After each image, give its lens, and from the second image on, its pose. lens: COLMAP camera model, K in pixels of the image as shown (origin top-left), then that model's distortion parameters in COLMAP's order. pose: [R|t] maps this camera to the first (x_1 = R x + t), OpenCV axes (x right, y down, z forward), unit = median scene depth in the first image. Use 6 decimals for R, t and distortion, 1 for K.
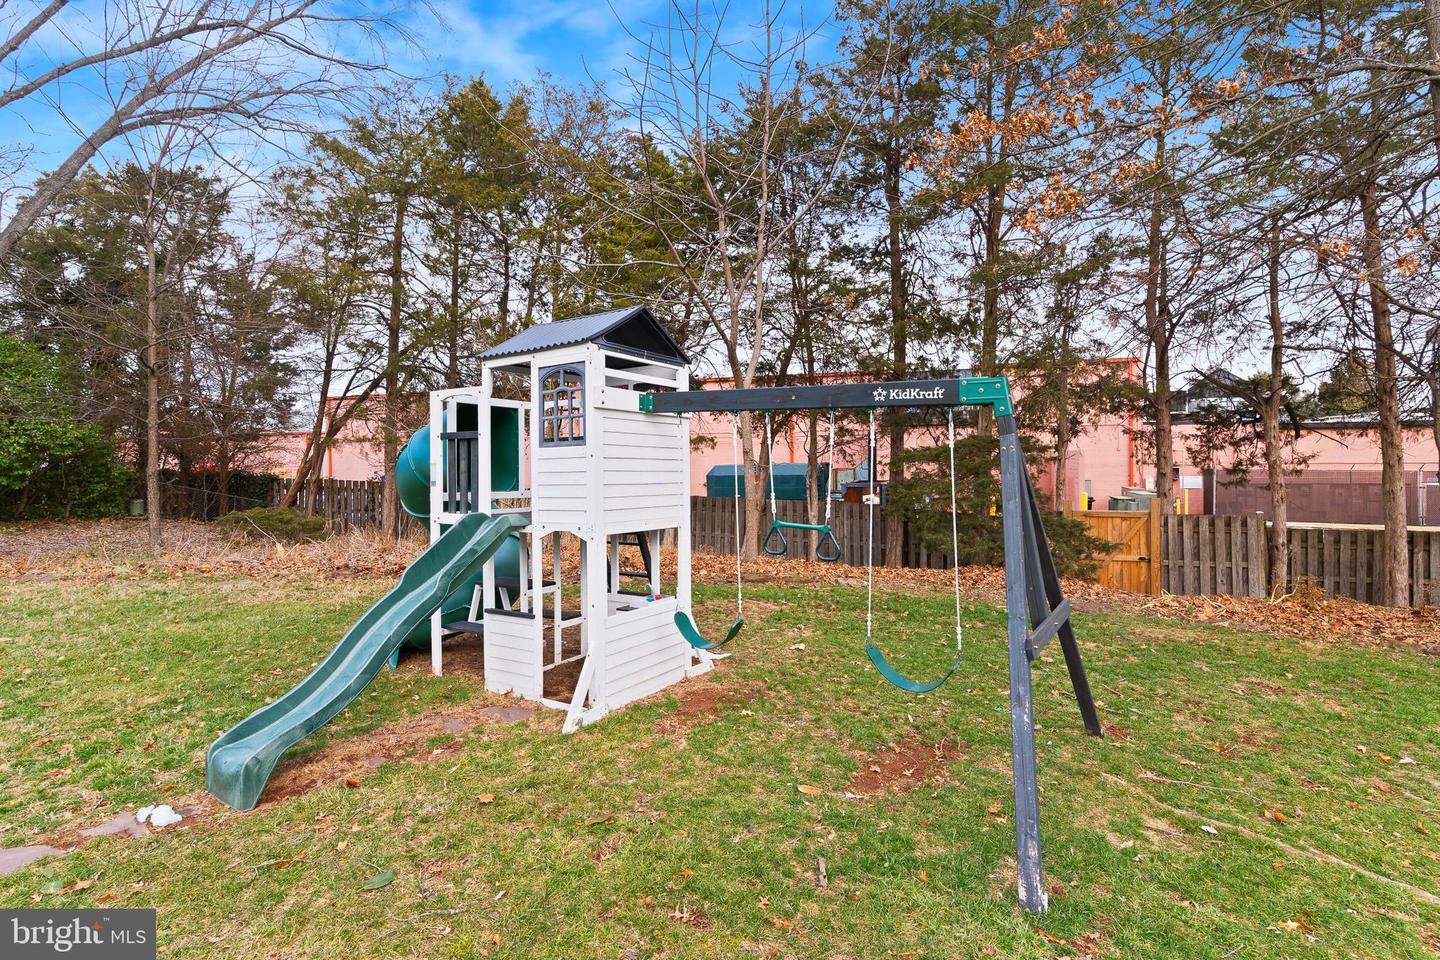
lens RADIAL K [[681.5, 0, 726.1], [0, 681.5, 475.4], [0, 0, 1]] dist [0.002336, 0.000045]
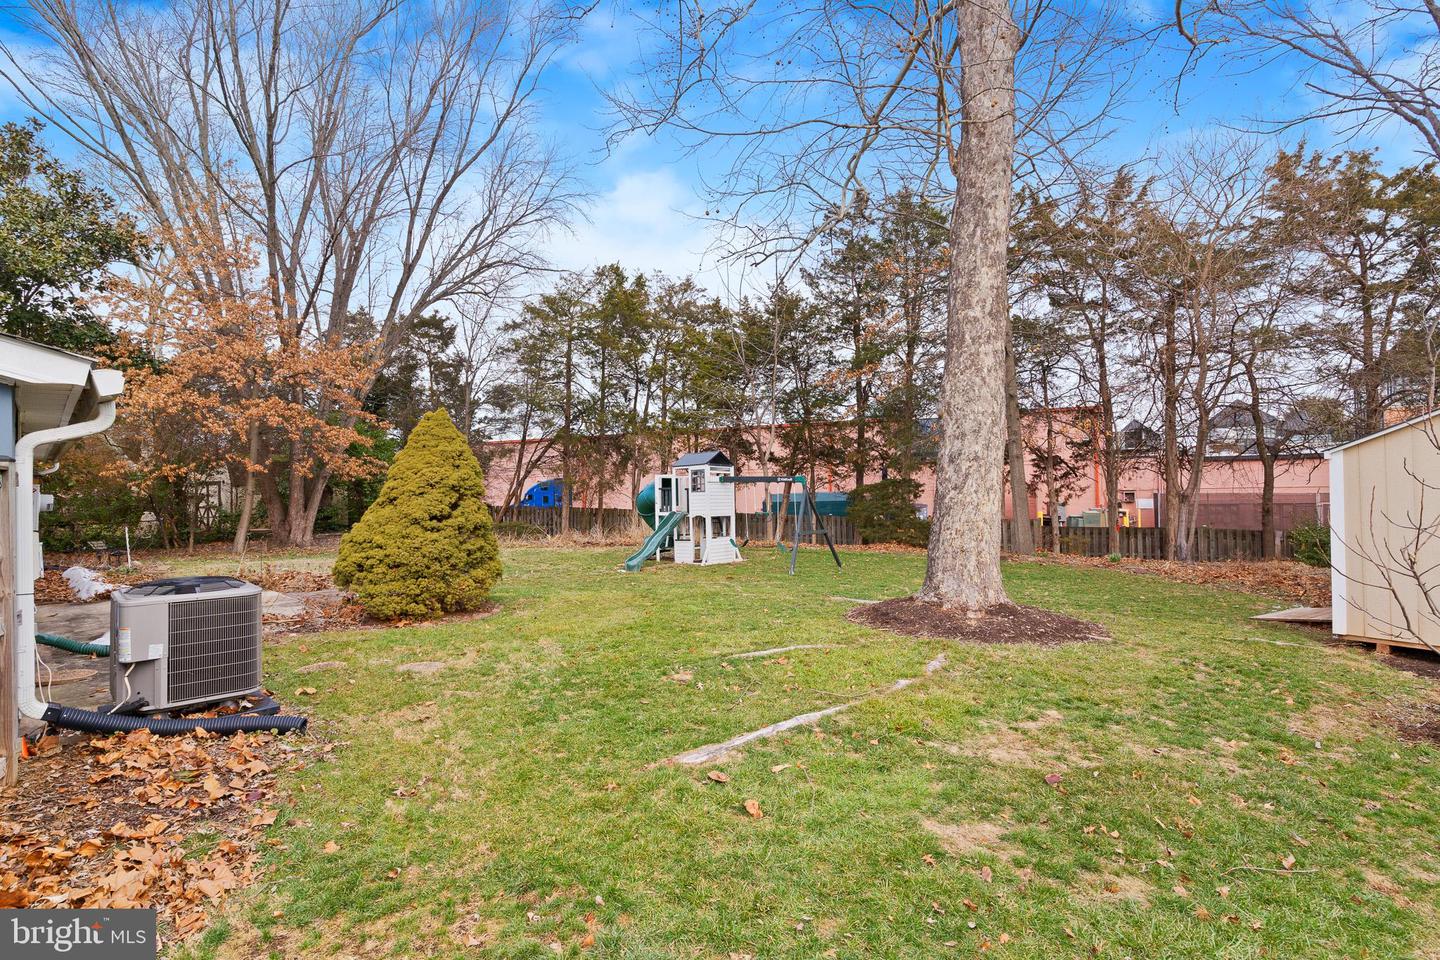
lens RADIAL K [[681.5, 0, 720.8], [0, 681.5, 486.8], [0, 0, 1]] dist [0.002336, 0.000045]
pose [[0.993798, -0.013682, -0.110355, 0.255958], [0.010684, 0.999559, -0.027710, 0.028465], [0.110685, 0.026359, 0.993506, -2.377238]]
